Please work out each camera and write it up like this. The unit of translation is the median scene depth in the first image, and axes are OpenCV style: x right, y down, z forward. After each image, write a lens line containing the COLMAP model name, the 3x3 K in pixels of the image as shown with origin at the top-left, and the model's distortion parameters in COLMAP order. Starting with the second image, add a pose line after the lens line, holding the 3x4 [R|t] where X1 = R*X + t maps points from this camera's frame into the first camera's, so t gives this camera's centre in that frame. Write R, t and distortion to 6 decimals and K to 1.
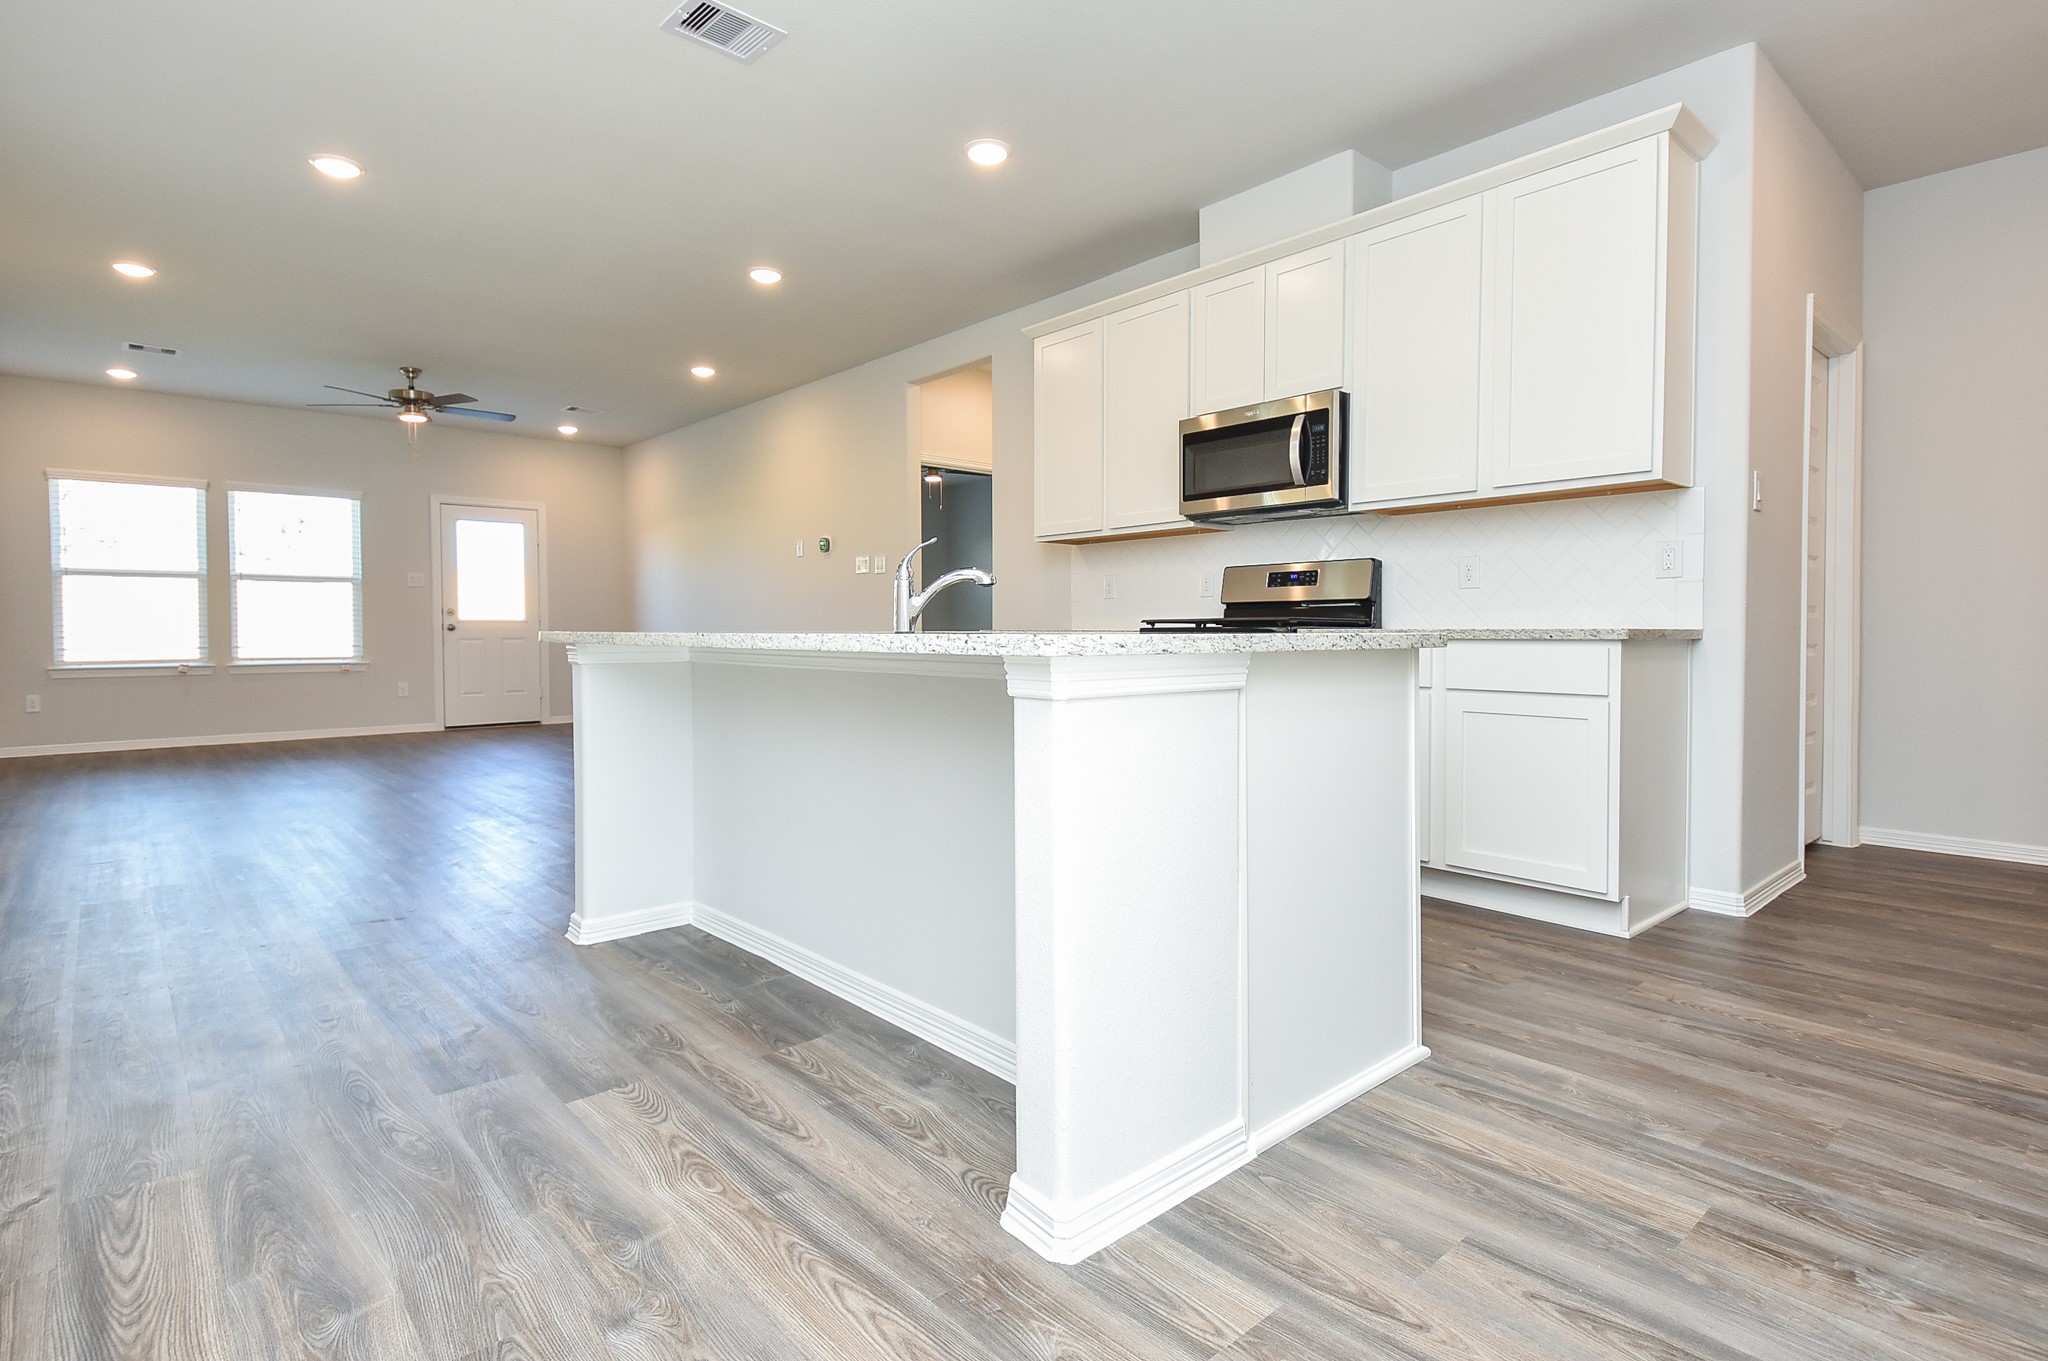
lens RADIAL K [[1024.5, 0, 1036.9], [0, 1024.5, 644.9], [0, 0, 1]] dist [0.044070, -0.011163]
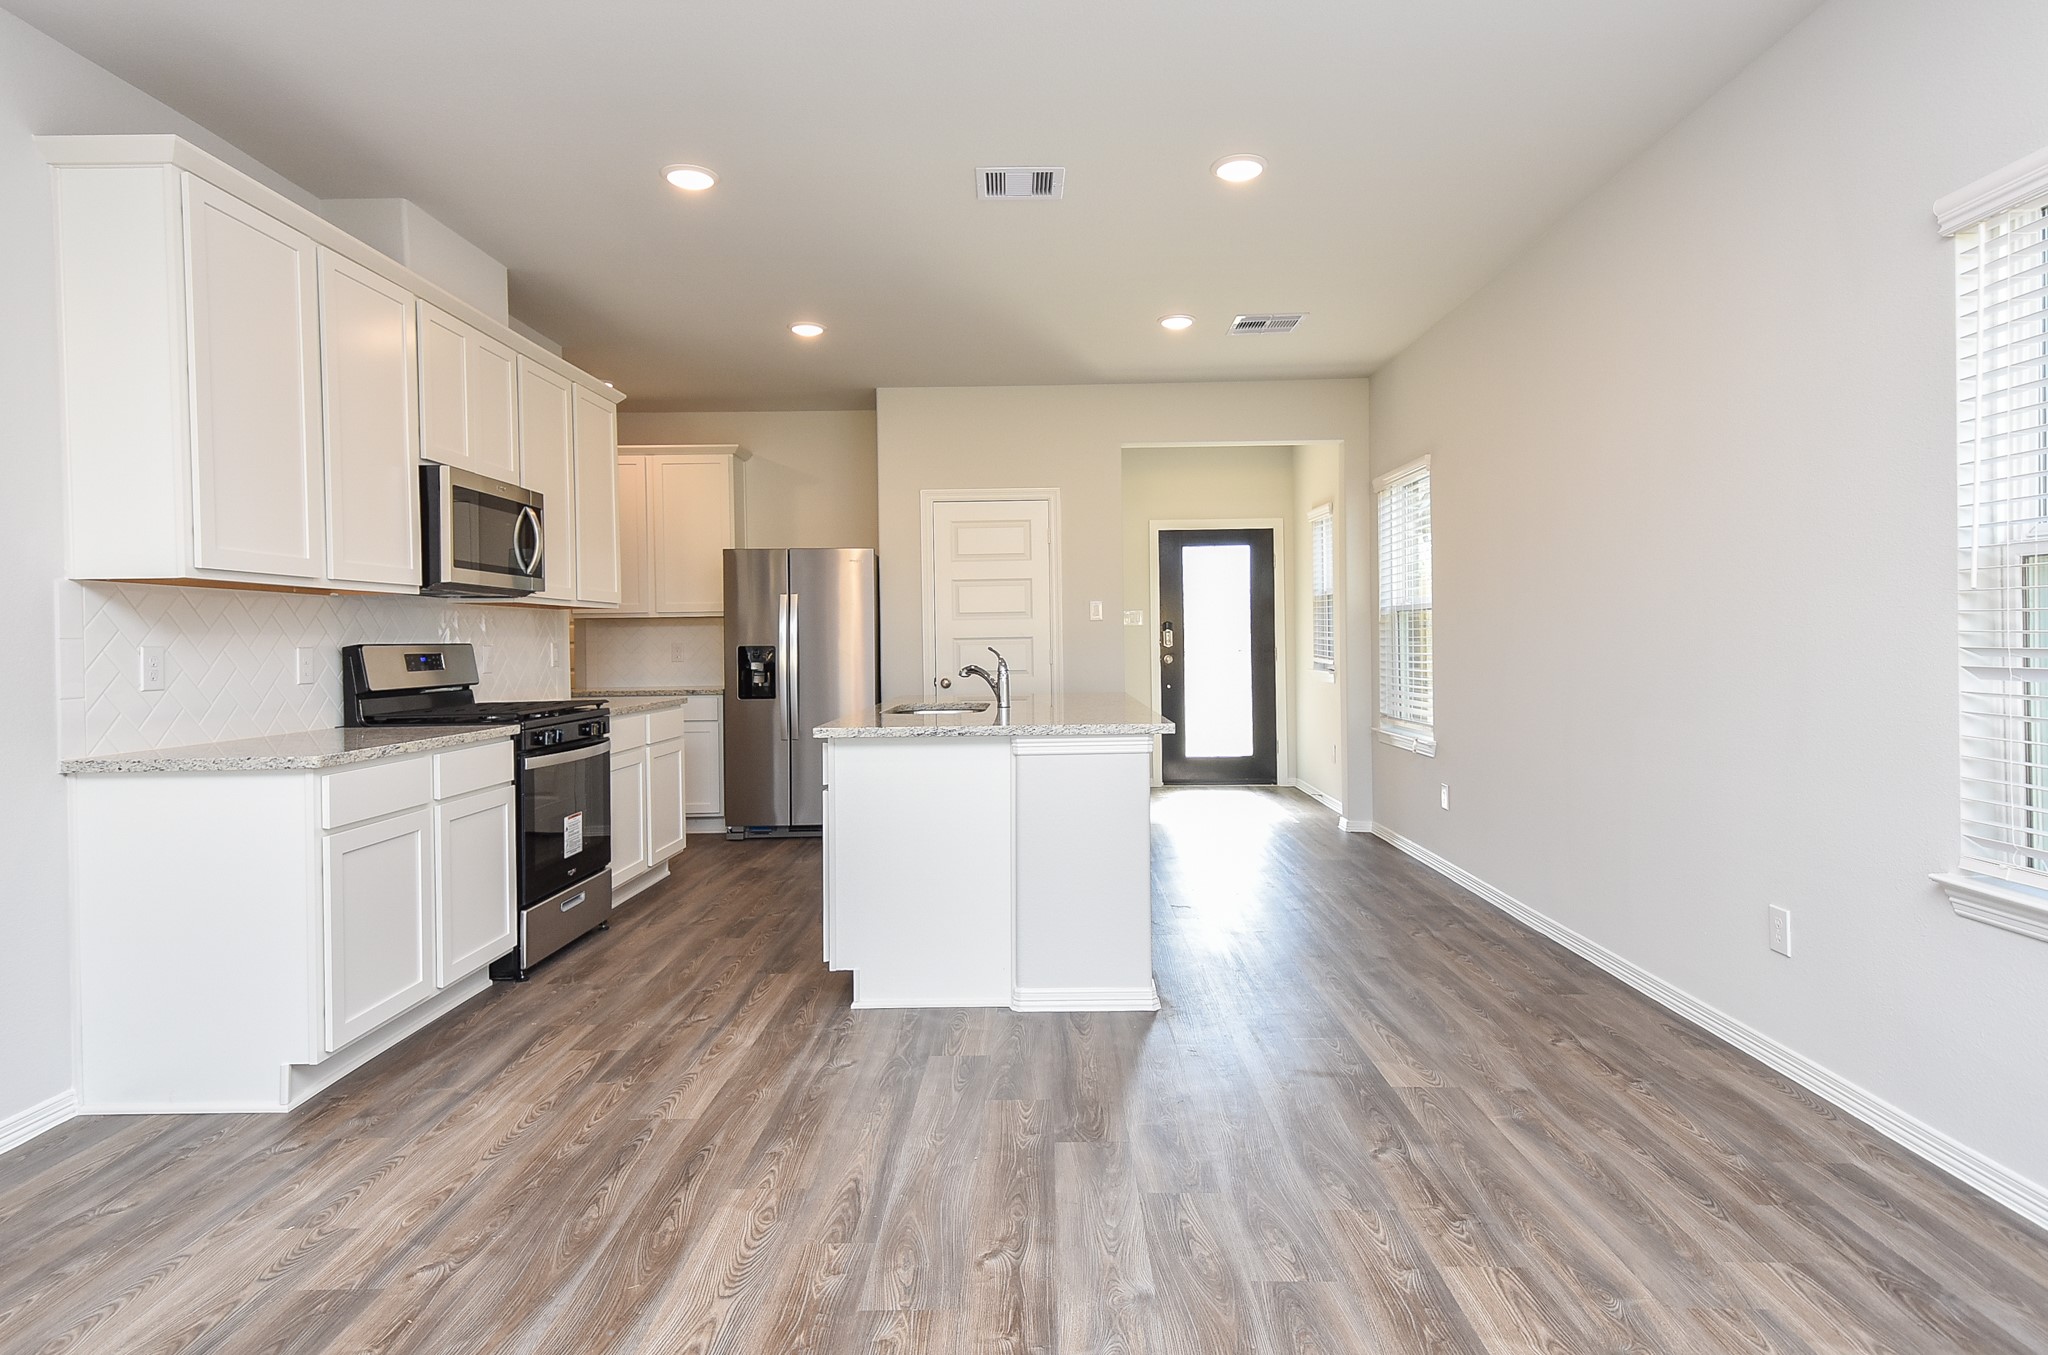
lens RADIAL K [[1132.1, 0, 1021.0], [0, 1132.1, 640.9], [0, 0, 1]] dist [0.026102, -0.001092]
pose [[-0.728911, 0.011057, 0.684519, -0.807583], [0.025515, 0.999614, 0.011024, -0.079809], [-0.684133, 0.025501, -0.728912, 1.356784]]
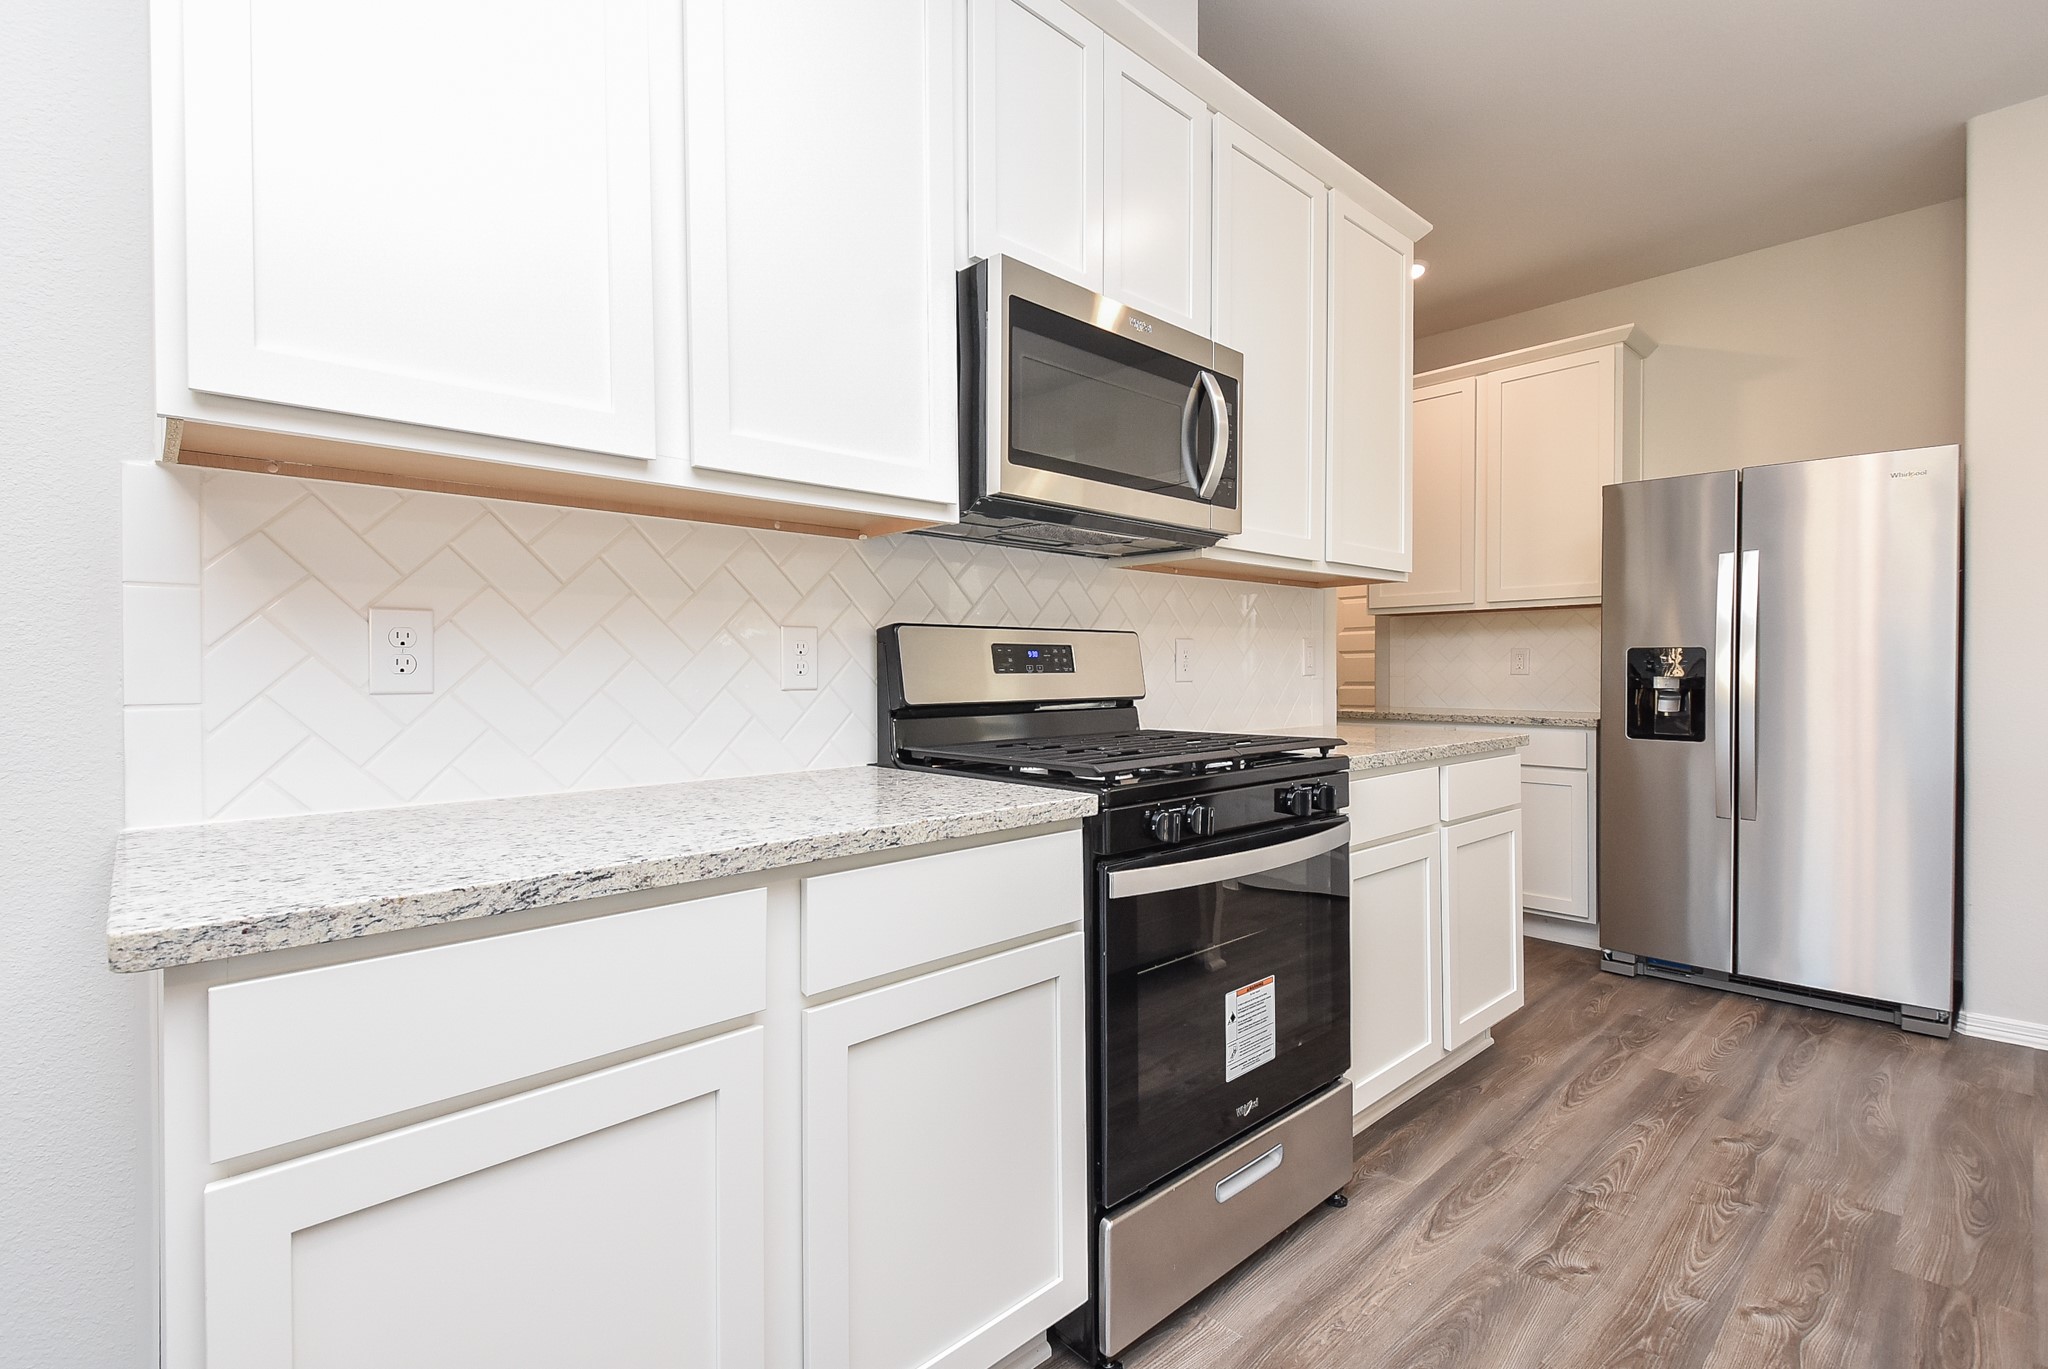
lens RADIAL K [[944.6, 0, 1012.4], [0, 944.6, 673.6], [0, 0, 1]] dist [0.016597, -0.005854]
pose [[-0.020335, -0.004491, 0.999783, -0.224622], [0.019213, 0.999803, 0.004882, -0.058233], [-0.999609, 0.019308, -0.020245, 1.006341]]
